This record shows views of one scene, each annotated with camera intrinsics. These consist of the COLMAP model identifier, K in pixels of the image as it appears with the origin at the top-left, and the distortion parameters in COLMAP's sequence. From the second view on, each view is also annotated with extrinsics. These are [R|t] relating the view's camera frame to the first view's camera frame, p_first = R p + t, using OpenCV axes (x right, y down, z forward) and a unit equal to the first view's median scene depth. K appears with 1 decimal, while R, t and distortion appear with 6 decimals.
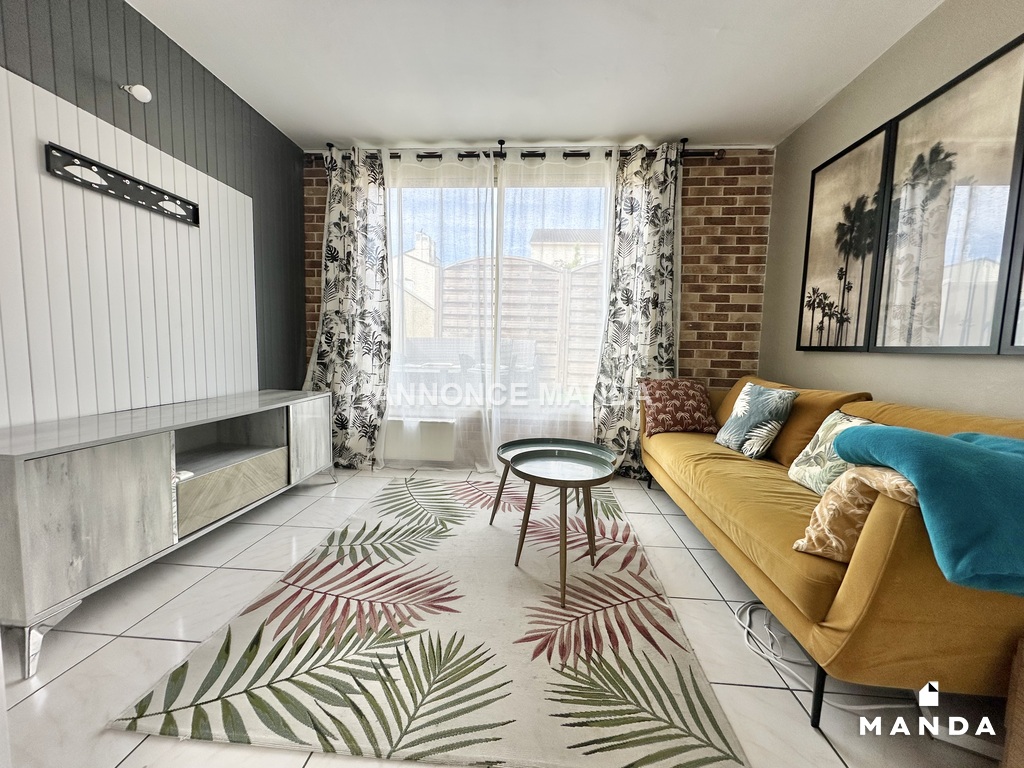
lens RADIAL K [[407.9, 0, 512.0], [0, 407.9, 382.1], [0, 0, 1]] dist [-0.000855, 0.000207]
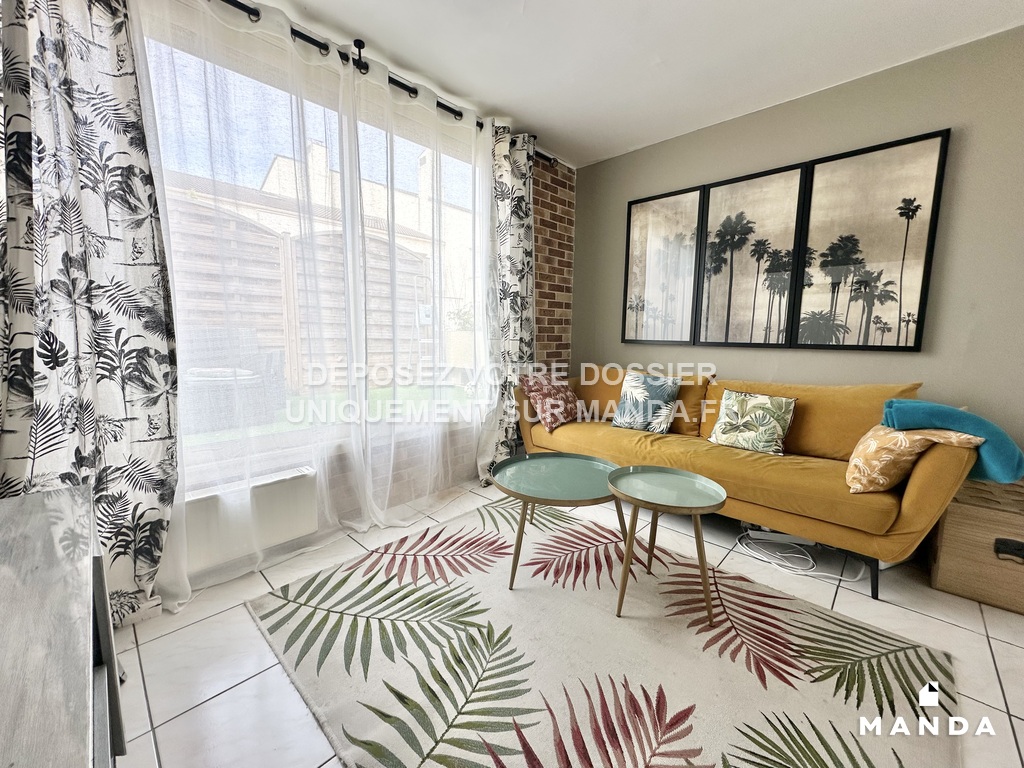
lens RADIAL K [[407.9, 0, 512.0], [0, 407.9, 382.1], [0, 0, 1]] dist [-0.000855, 0.000207]
pose [[0.635825, -0.111147, 0.763788, -0.528863], [0.071863, 0.993803, 0.084796, -0.090539], [-0.768480, 0.000972, 0.639873, 0.456368]]
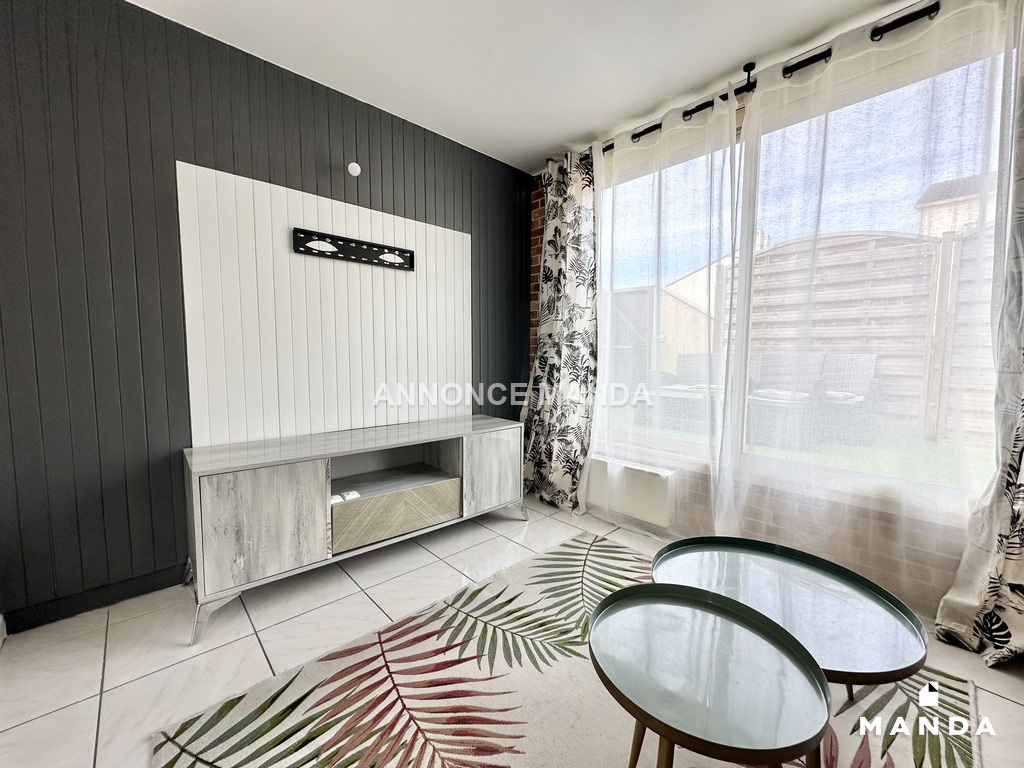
lens RADIAL K [[407.9, 0, 512.0], [0, 407.9, 382.1], [0, 0, 1]] dist [-0.000855, 0.000207]
pose [[0.730203, 0.029062, -0.682612, 0.191574], [-0.046561, 0.998889, -0.007280, -0.067490], [0.681642, 0.037099, 0.730745, 0.329699]]
